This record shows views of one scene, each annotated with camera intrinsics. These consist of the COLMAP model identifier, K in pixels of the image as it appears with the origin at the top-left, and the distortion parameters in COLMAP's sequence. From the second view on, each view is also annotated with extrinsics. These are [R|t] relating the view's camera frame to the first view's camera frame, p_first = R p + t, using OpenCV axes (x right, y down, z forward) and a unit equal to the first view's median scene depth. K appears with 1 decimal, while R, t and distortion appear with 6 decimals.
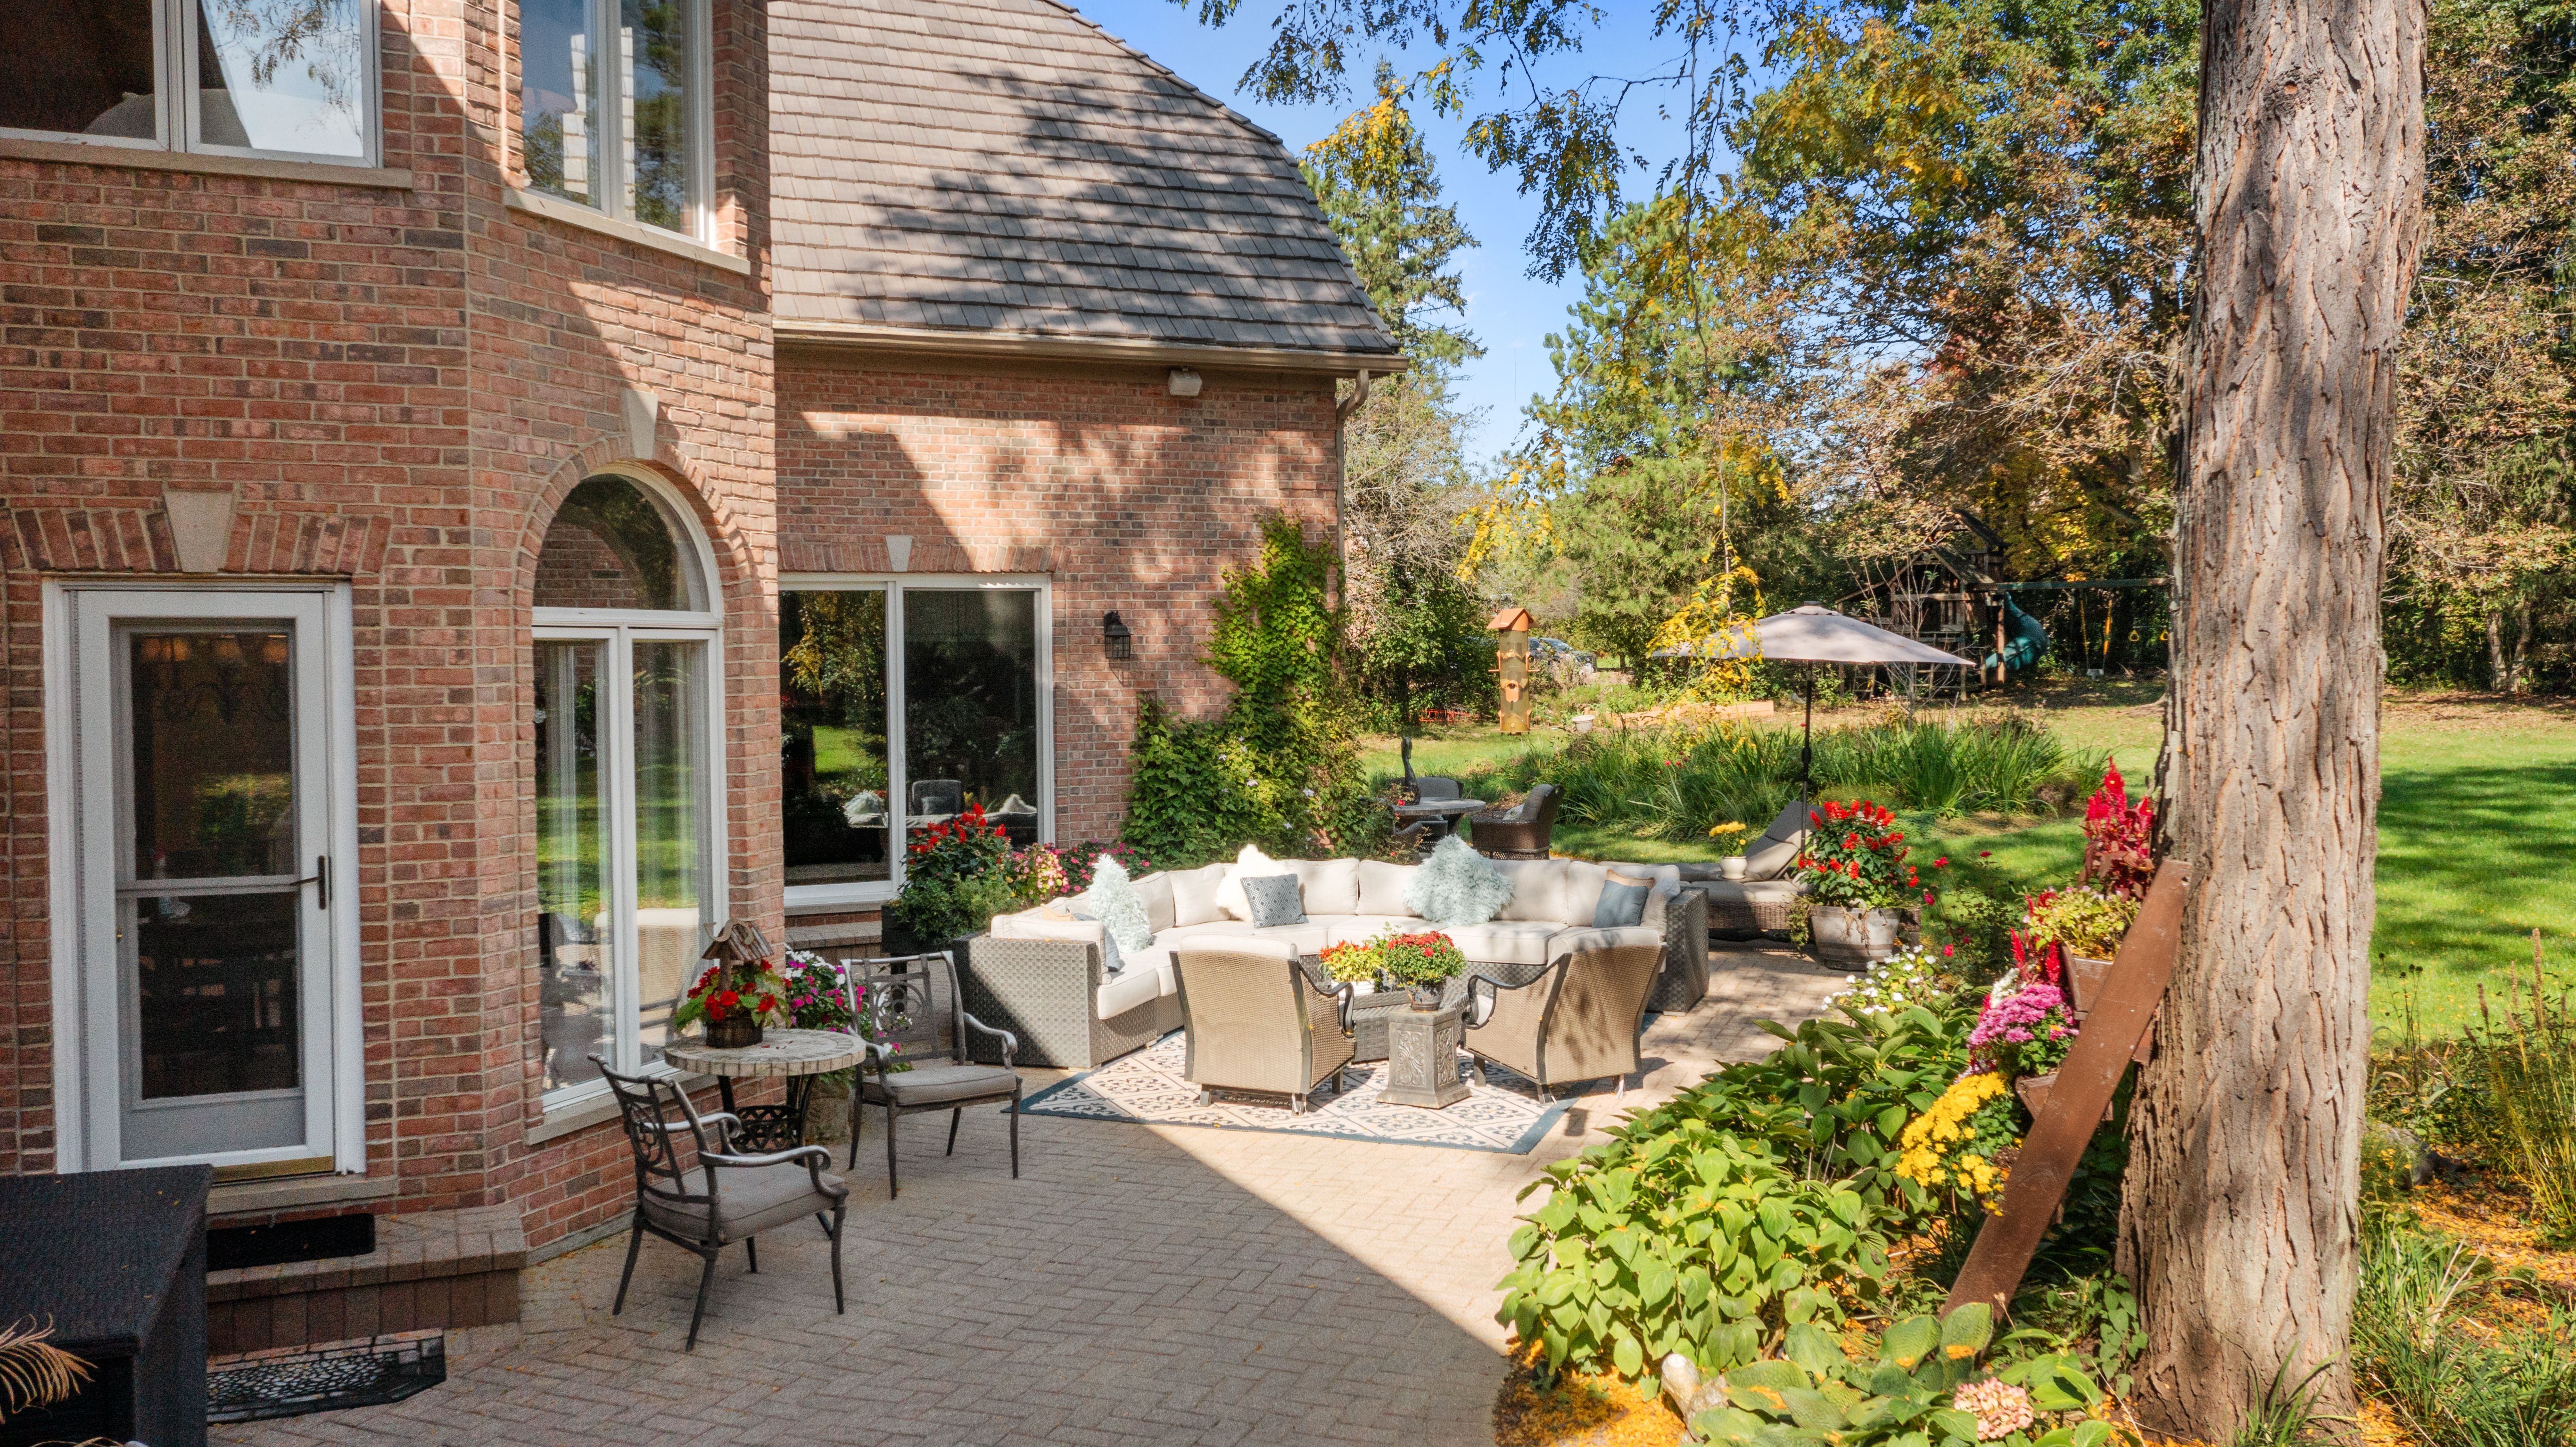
lens RADIAL K [[2143.0, 0, 1284.2], [0, 2143.0, 722.9], [0, 0, 1]] dist [-0.011436, 0.007390]
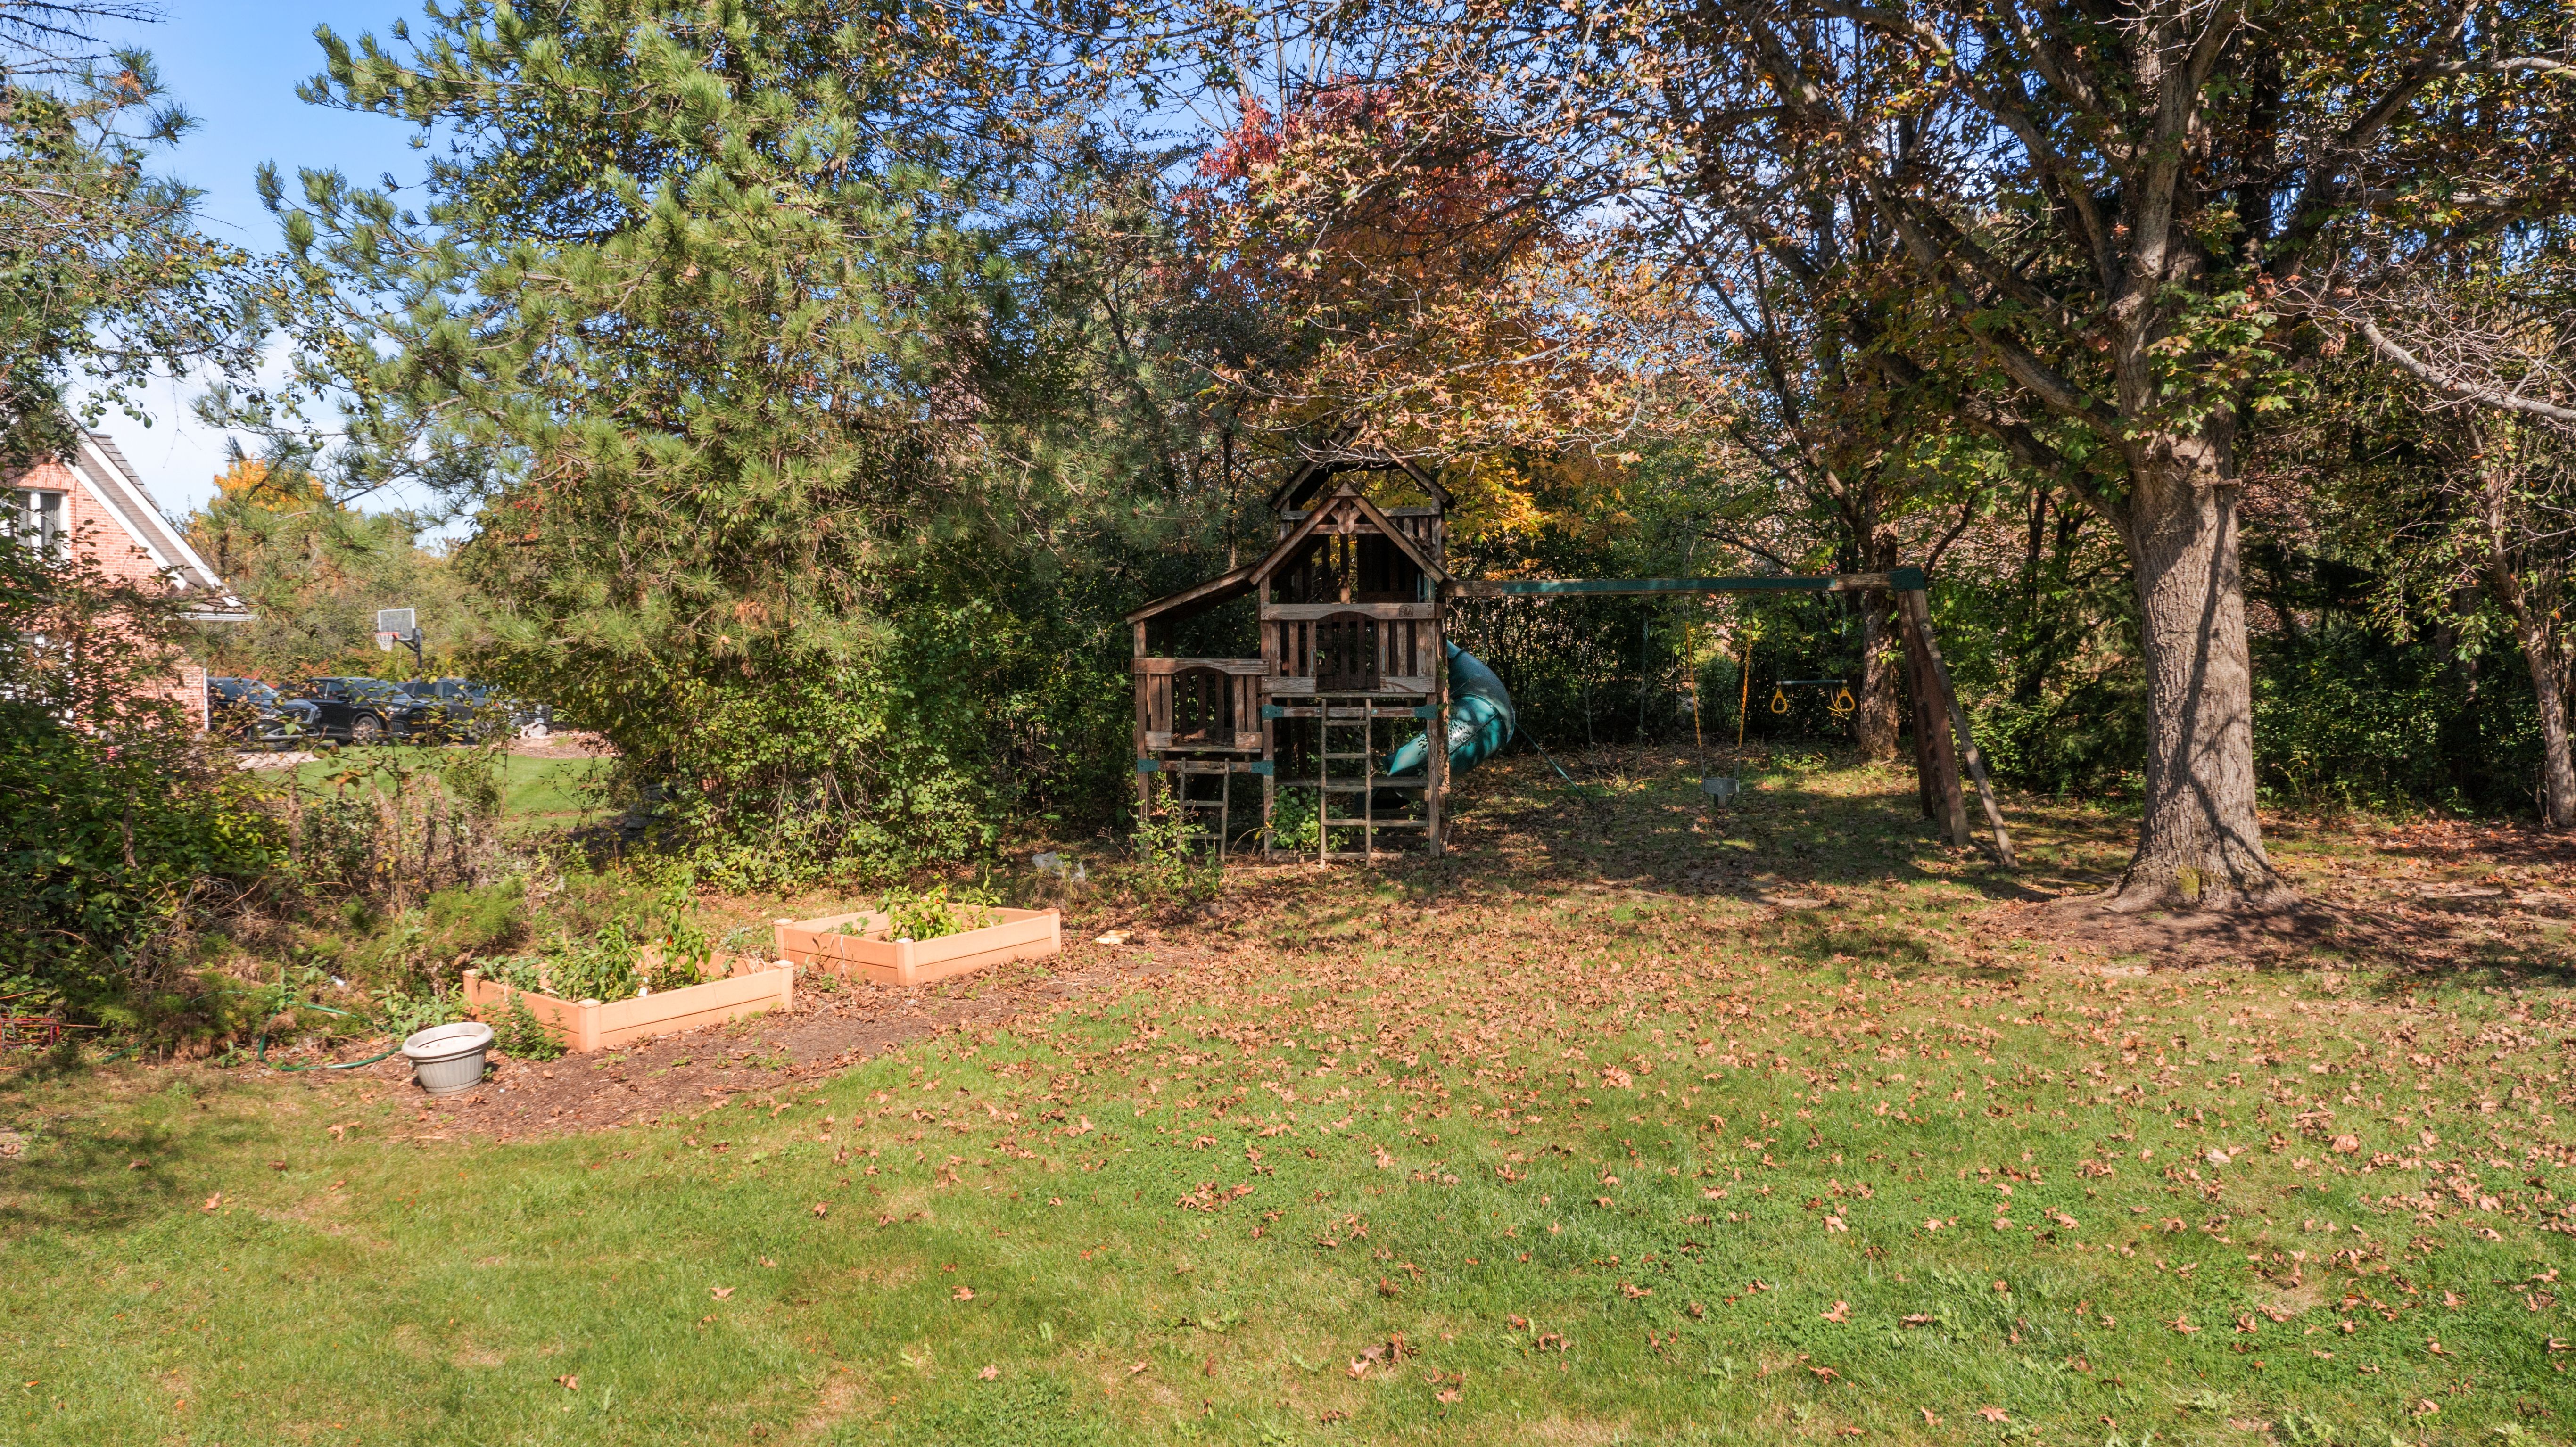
lens RADIAL K [[2143.0, 0, 1280.2], [0, 2143.0, 723.0], [0, 0, 1]] dist [-0.011436, 0.007390]
pose [[0.890583, -0.014278, 0.454596, 0.100241], [0.019965, 0.999771, -0.007712, -0.034232], [-0.454382, 0.015945, 0.890664, 0.644989]]
